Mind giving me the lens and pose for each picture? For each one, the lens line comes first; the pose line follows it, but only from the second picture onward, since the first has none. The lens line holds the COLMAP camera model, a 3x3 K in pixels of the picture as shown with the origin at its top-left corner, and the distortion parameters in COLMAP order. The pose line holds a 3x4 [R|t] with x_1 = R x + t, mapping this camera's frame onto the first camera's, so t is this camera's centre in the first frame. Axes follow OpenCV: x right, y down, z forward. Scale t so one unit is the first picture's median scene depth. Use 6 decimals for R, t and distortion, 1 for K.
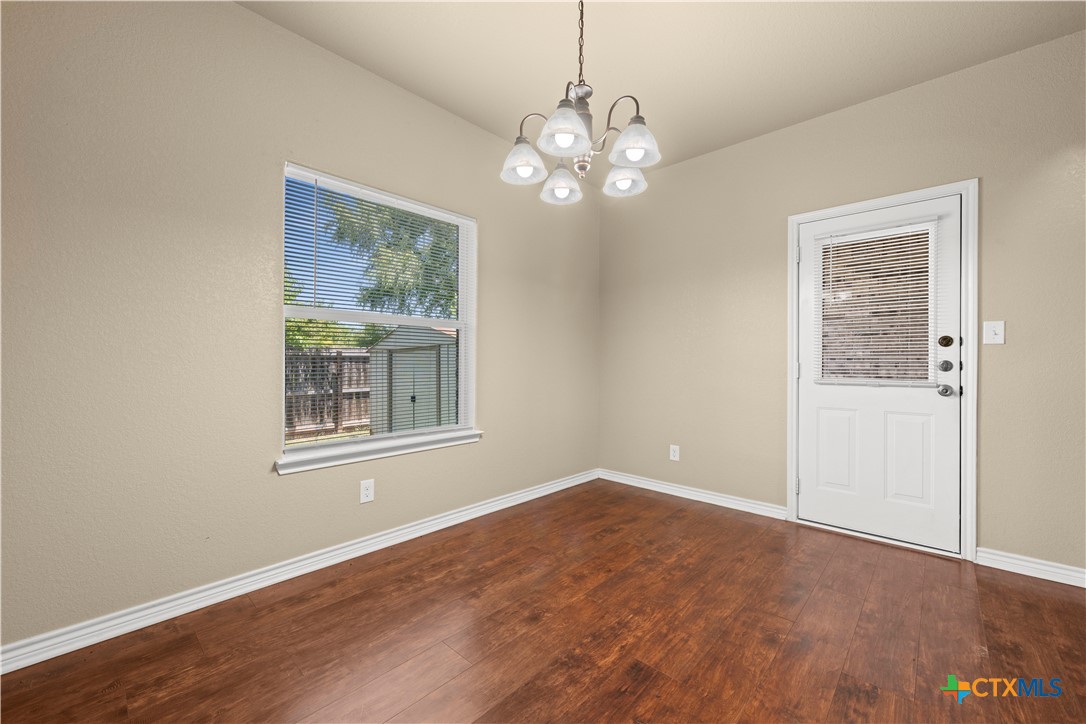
lens RADIAL K [[430.0, 0, 545.8], [0, 430.0, 364.5], [0, 0, 1]] dist [-0.000297, -0.000005]
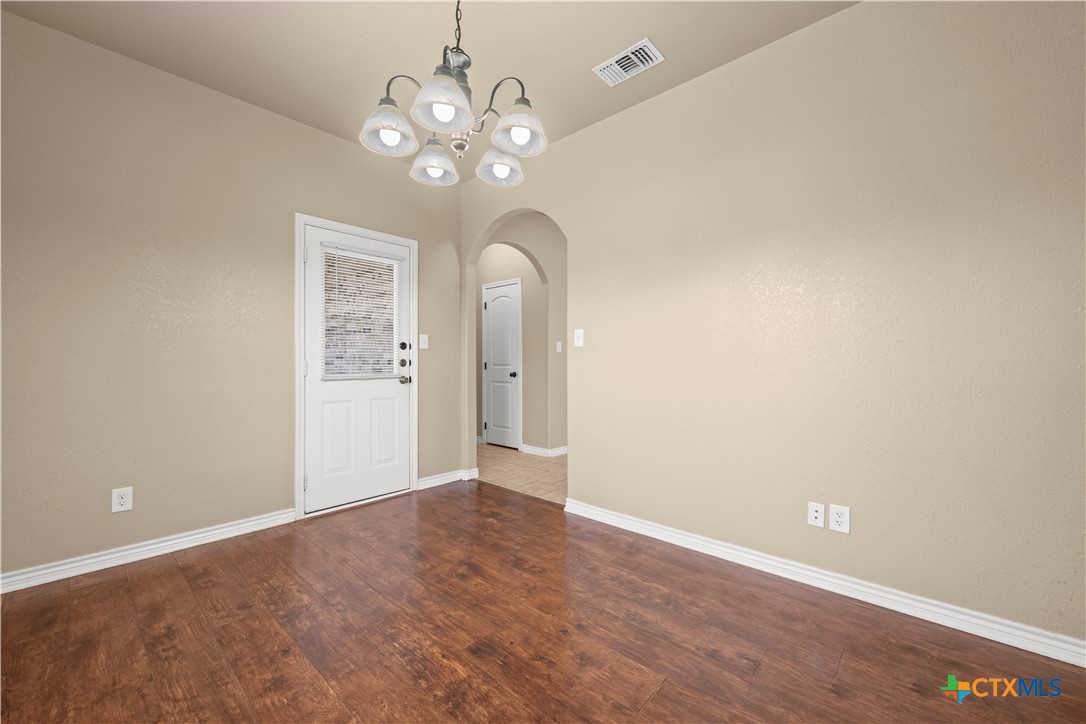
lens RADIAL K [[430.2, 0, 551.8], [0, 430.2, 363.8], [0, 0, 1]] dist [0.000491, 0.000059]
pose [[-0.017612, -0.009301, 0.999802, -0.573042], [0.005302, 0.999942, 0.009395, -0.004614], [-0.999831, 0.005467, -0.017562, 0.564943]]
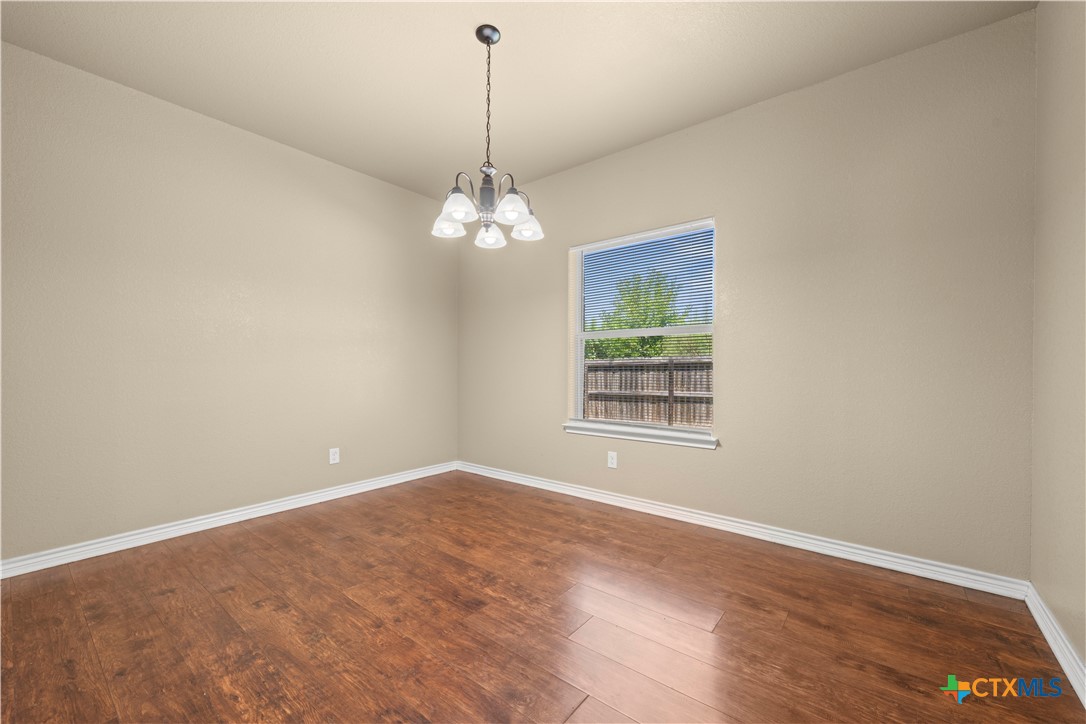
lens RADIAL K [[427.5, 0, 549.2], [0, 427.5, 366.7], [0, 0, 1]] dist [0.000081, 0.000028]
pose [[0.078415, -0.002883, -0.996917, 1.023727], [-0.006012, 0.999976, -0.003365, 0.001554], [0.996903, 0.006257, 0.078396, 0.751638]]
